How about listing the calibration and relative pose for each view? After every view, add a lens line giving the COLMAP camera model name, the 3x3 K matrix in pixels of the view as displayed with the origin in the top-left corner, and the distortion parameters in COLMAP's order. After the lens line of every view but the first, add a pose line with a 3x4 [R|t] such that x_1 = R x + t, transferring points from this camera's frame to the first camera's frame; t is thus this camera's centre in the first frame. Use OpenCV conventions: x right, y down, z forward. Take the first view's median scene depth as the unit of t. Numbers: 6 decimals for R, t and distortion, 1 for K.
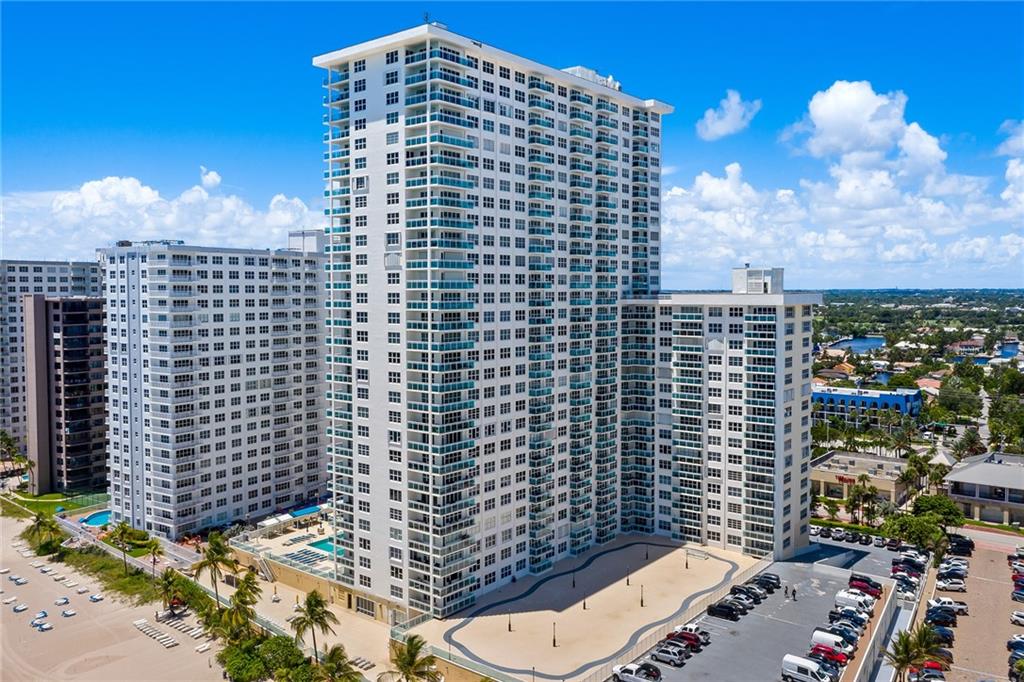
lens RADIAL K [[813.3, 0, 515.0], [0, 813.3, 323.3], [0, 0, 1]] dist [-0.008958, -0.000890]
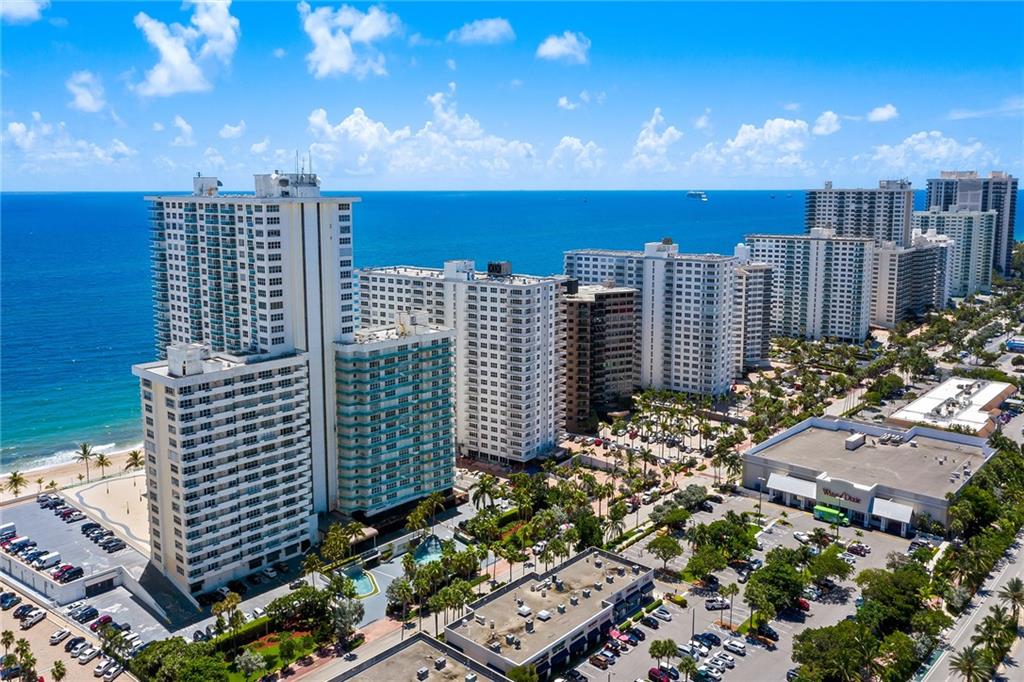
lens RADIAL K [[822.2, 0, 508.1], [0, 822.2, 276.9], [0, 0, 1]] dist [-0.001050, 0.007047]
pose [[-0.066759, 0.112732, -0.991380, 1.575139], [-0.038551, 0.992563, 0.115463, -0.351488], [0.997024, 0.045927, -0.061916, 1.643699]]
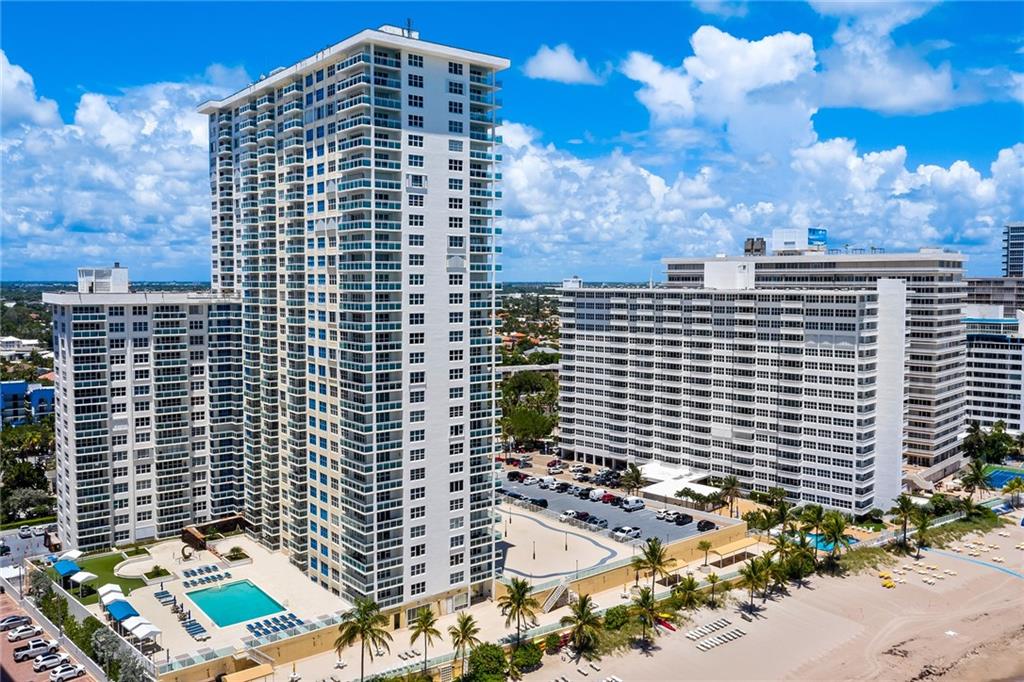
lens RADIAL K [[813.3, 0, 515.0], [0, 813.3, 323.3], [0, 0, 1]] dist [-0.008958, -0.000890]
pose [[0.215692, -0.049160, 0.975223, -0.976131], [0.039649, 0.998349, 0.041557, -0.033319], [-0.975656, 0.029703, 0.217285, 0.590002]]
